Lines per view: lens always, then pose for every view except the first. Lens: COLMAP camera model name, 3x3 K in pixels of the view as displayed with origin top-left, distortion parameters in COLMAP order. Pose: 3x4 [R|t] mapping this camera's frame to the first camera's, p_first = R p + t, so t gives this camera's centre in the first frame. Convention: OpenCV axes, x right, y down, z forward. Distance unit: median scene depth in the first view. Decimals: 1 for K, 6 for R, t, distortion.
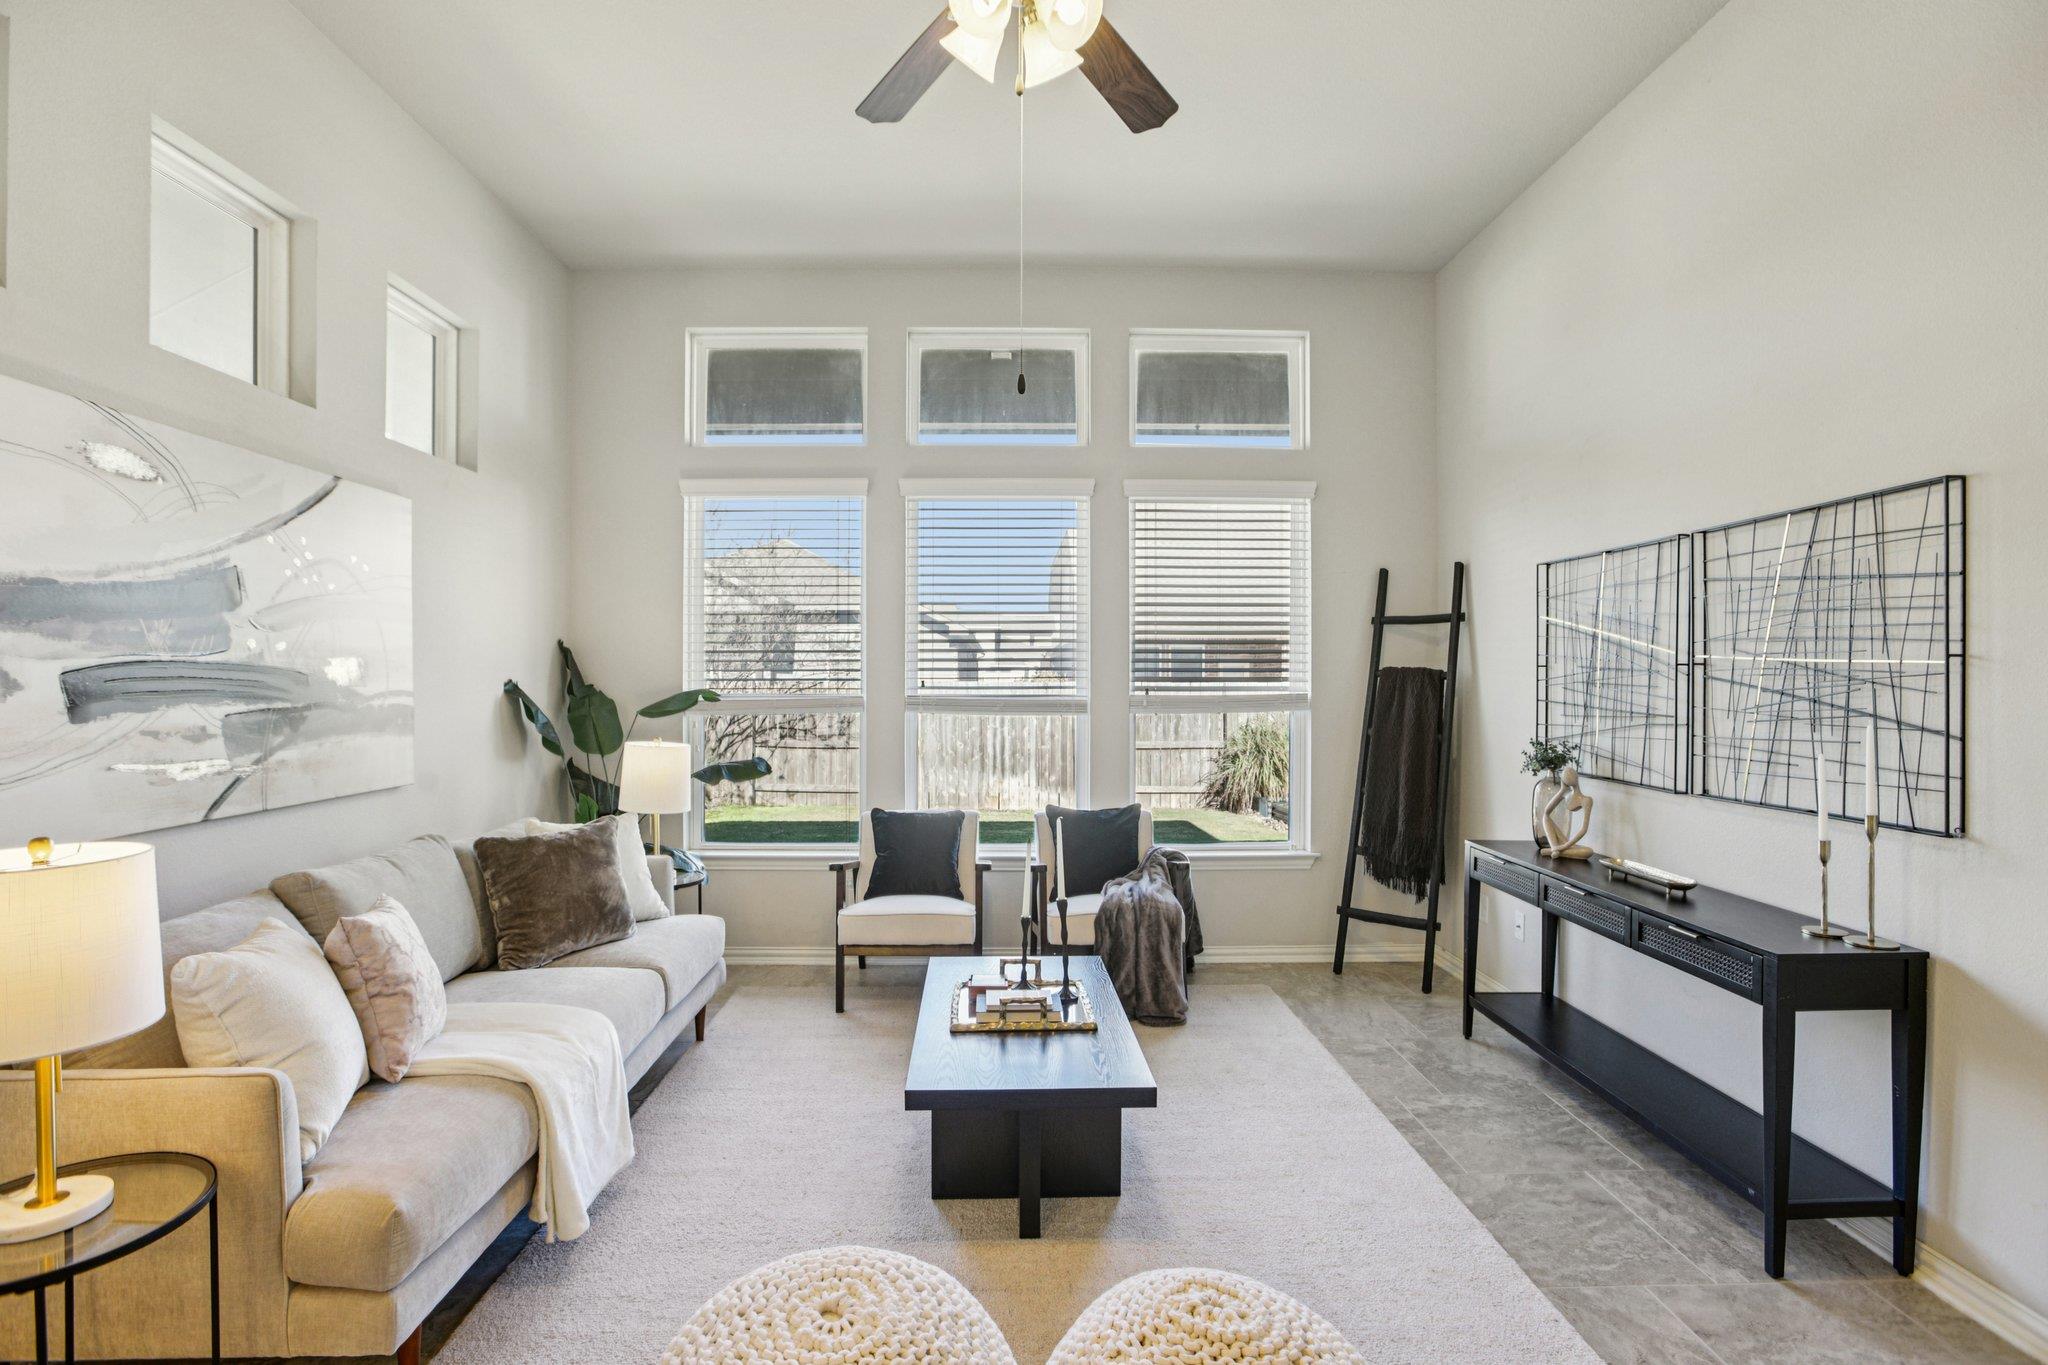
lens RADIAL K [[972.1, 0, 1017.1], [0, 972.1, 681.0], [0, 0, 1]] dist [-0.060237, 0.025969]
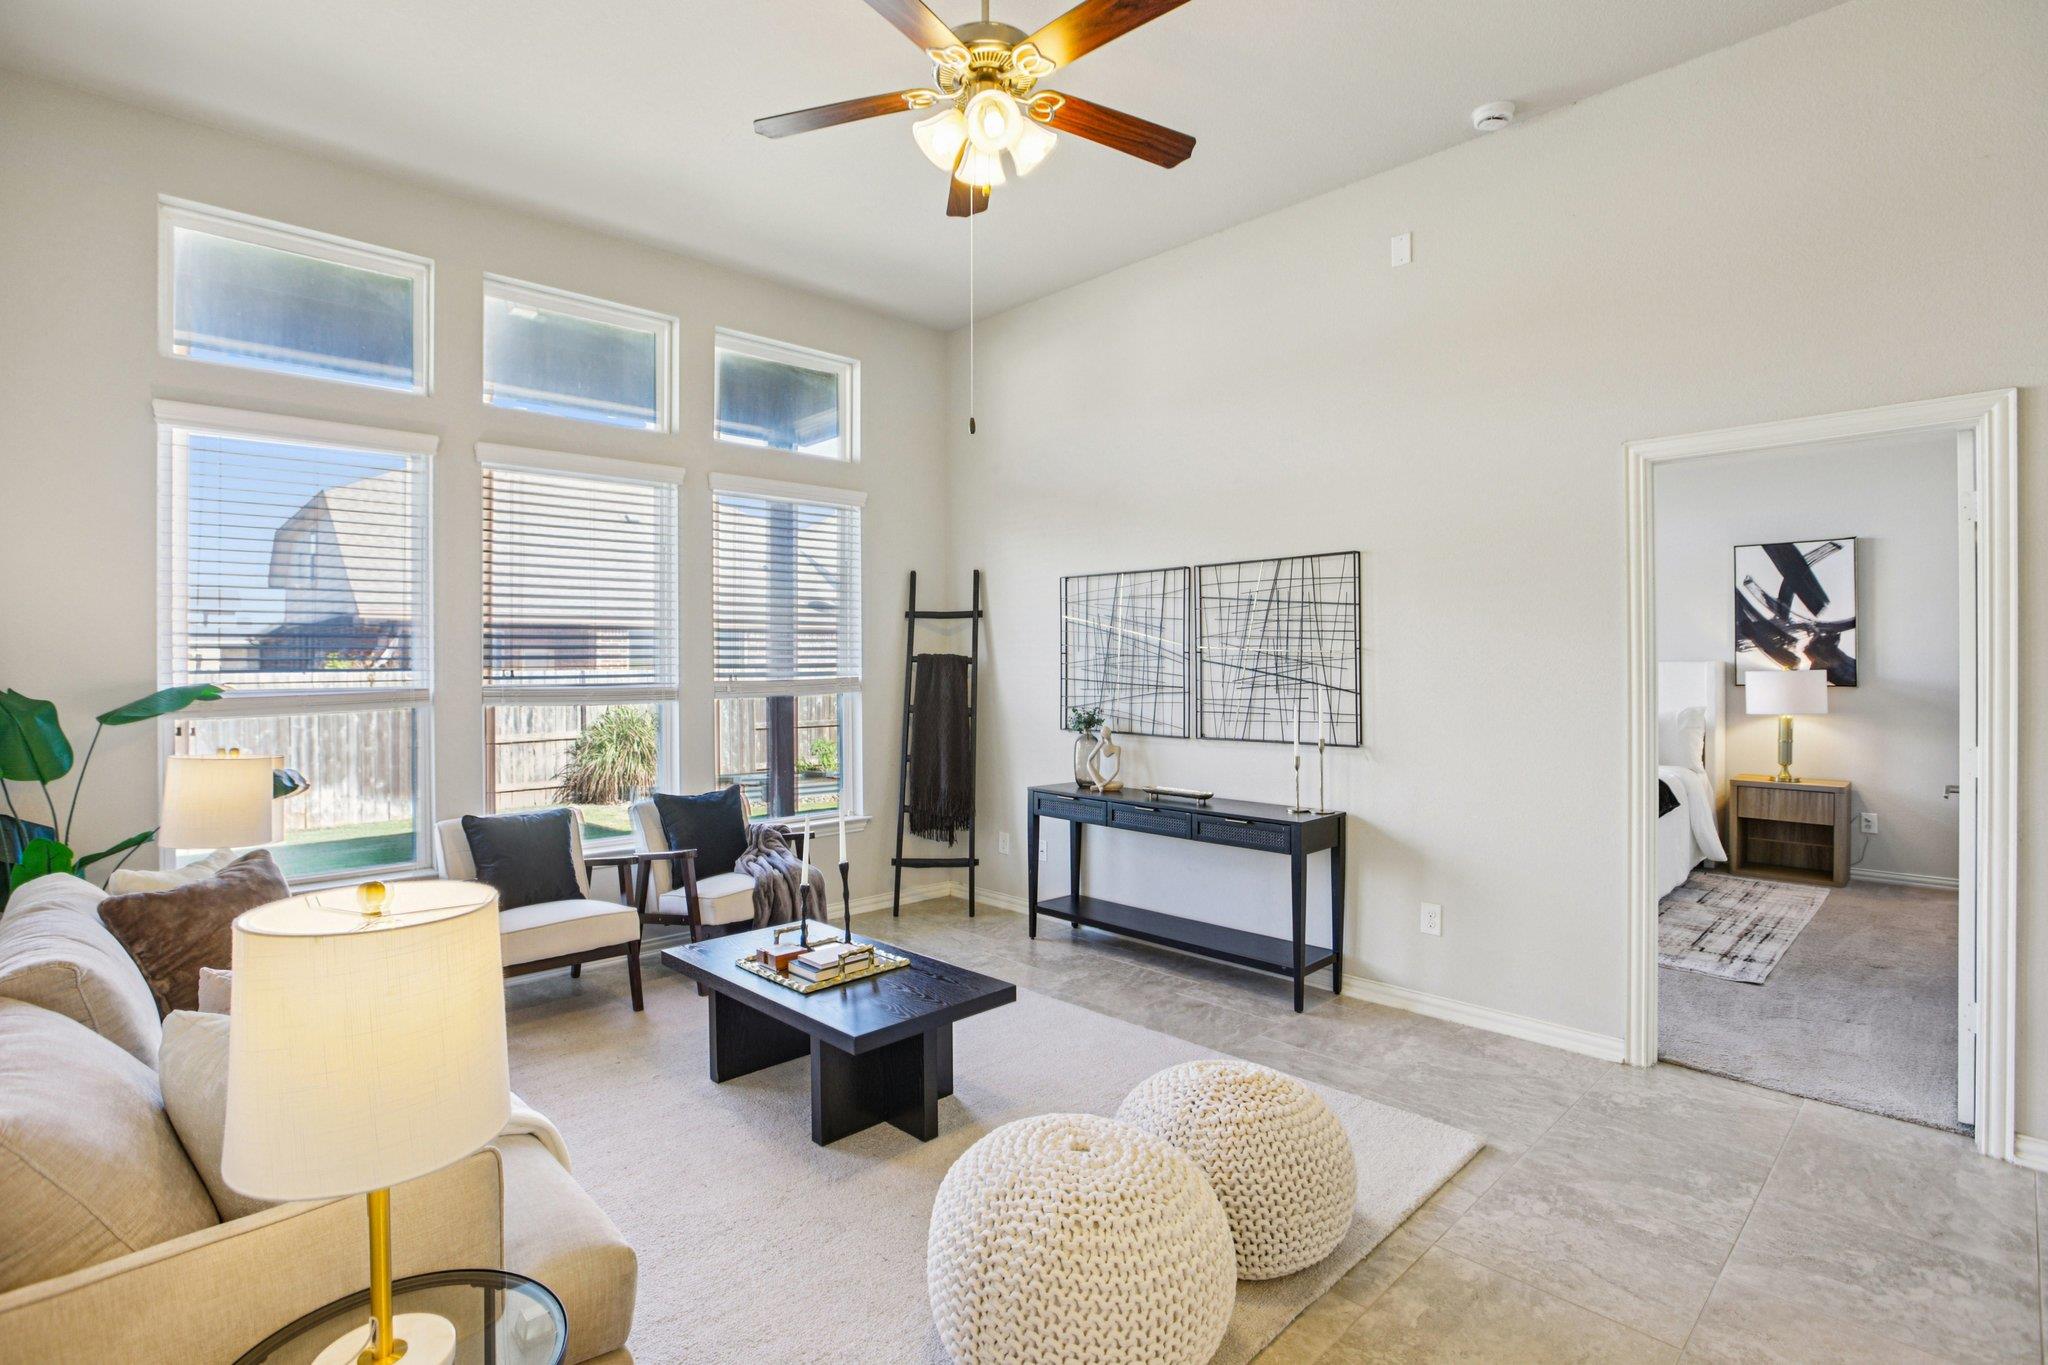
lens RADIAL K [[984.1, 0, 1011.2], [0, 984.1, 665.0], [0, 0, 1]] dist [-0.058231, 0.024852]
pose [[0.737923, -0.008589, 0.674830, -0.419656], [0.009531, 0.999952, 0.002304, -0.002955], [-0.674817, 0.004732, 0.737970, 0.025232]]
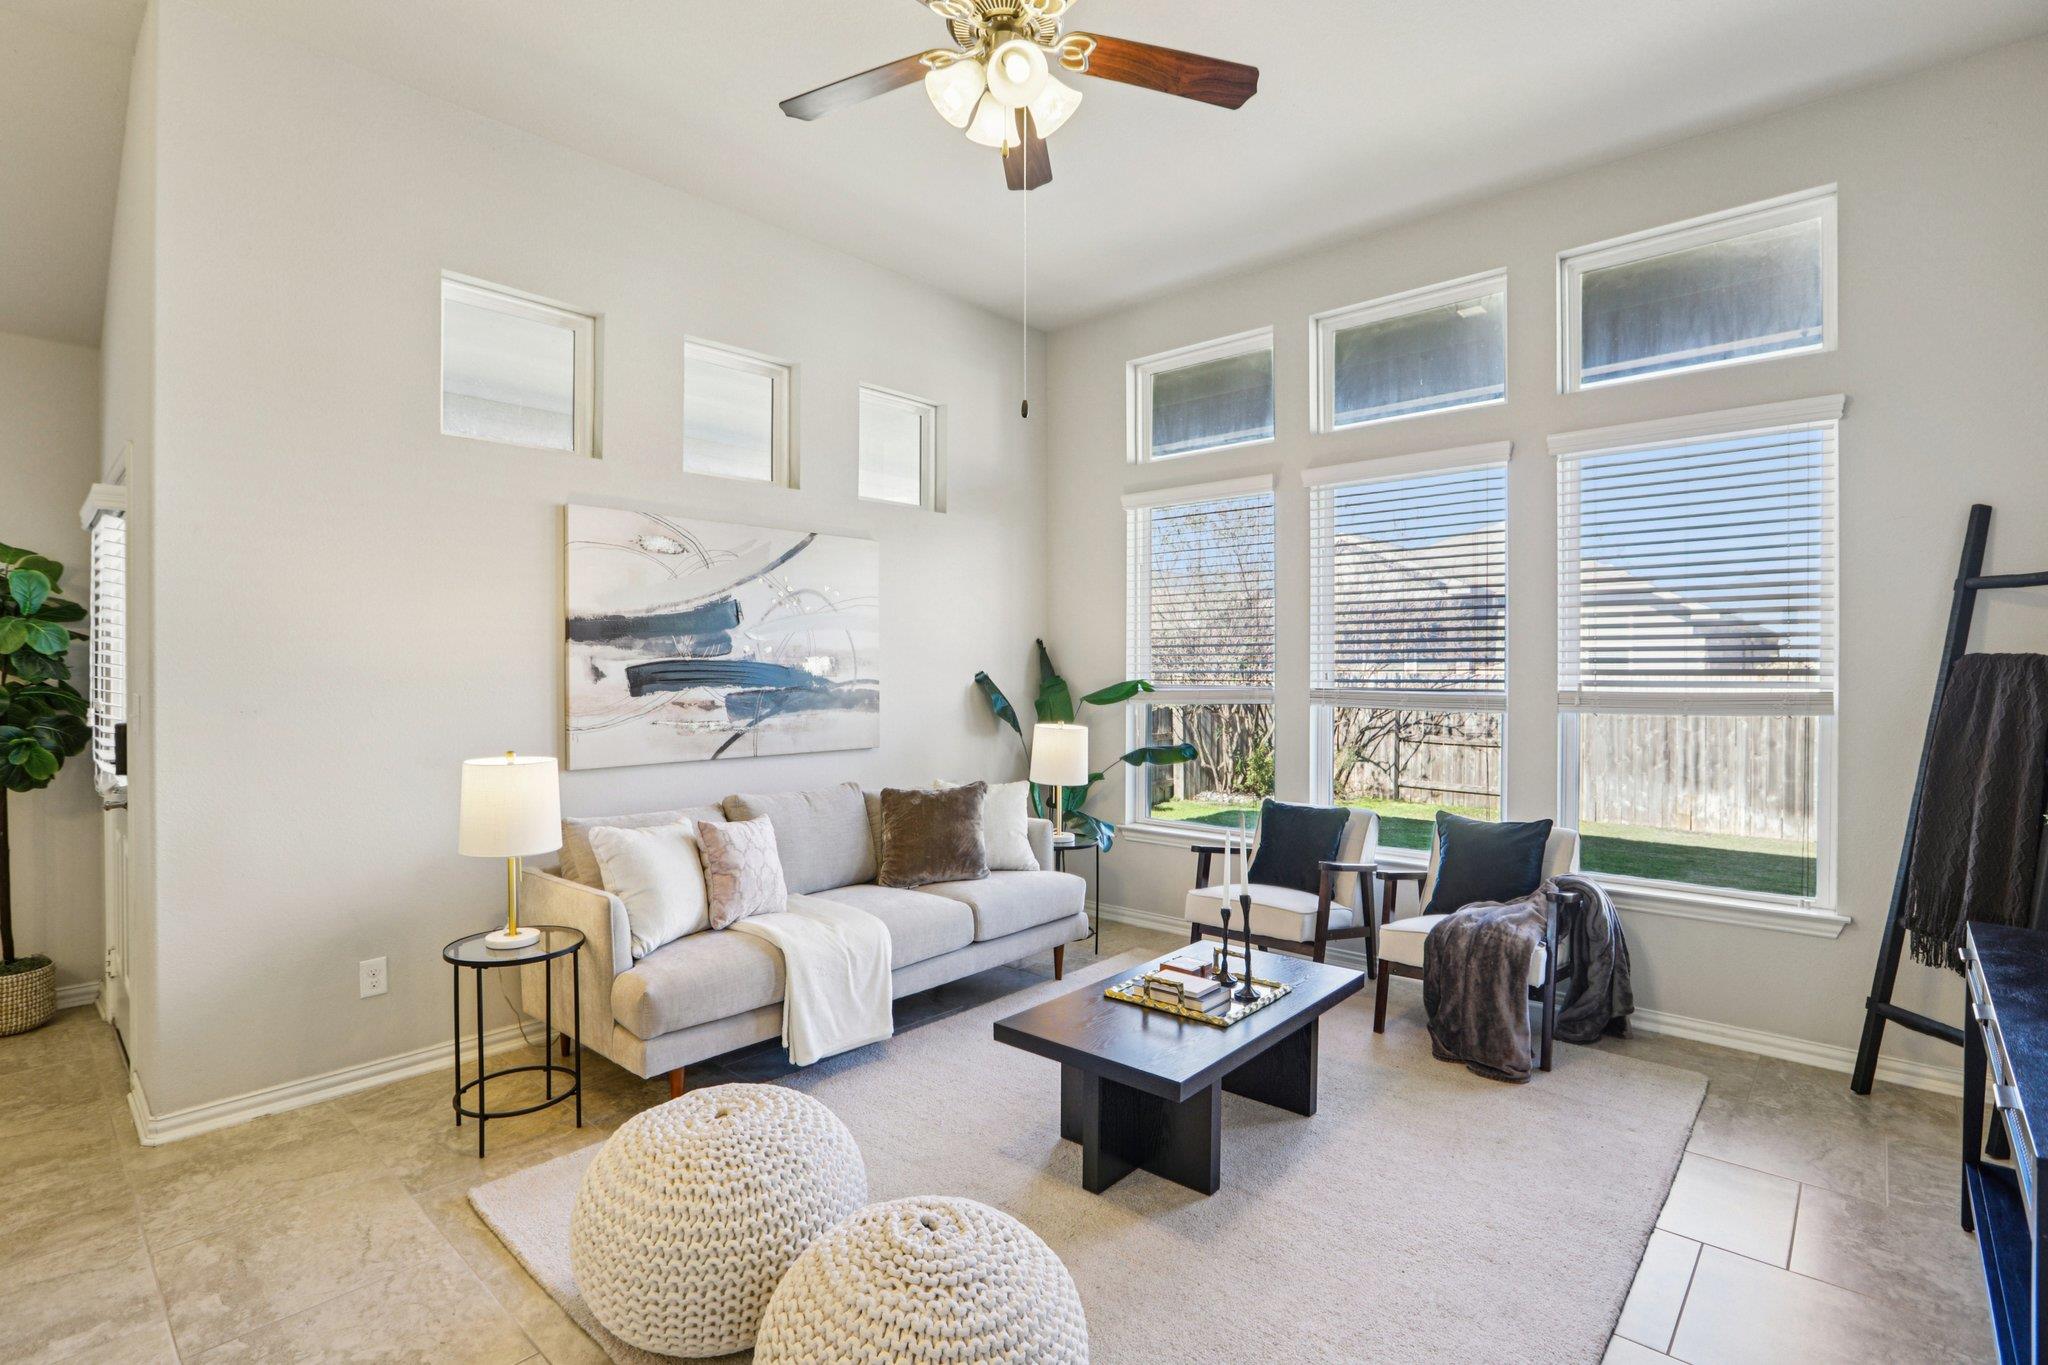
lens RADIAL K [[979.8, 0, 1011.6], [0, 979.8, 668.2], [0, 0, 1]] dist [-0.059736, 0.020809]
pose [[0.724480, -0.001784, -0.689293, 0.408048], [-0.001428, 0.999991, -0.004089, -0.000855], [0.689294, 0.003947, 0.724471, 0.087156]]
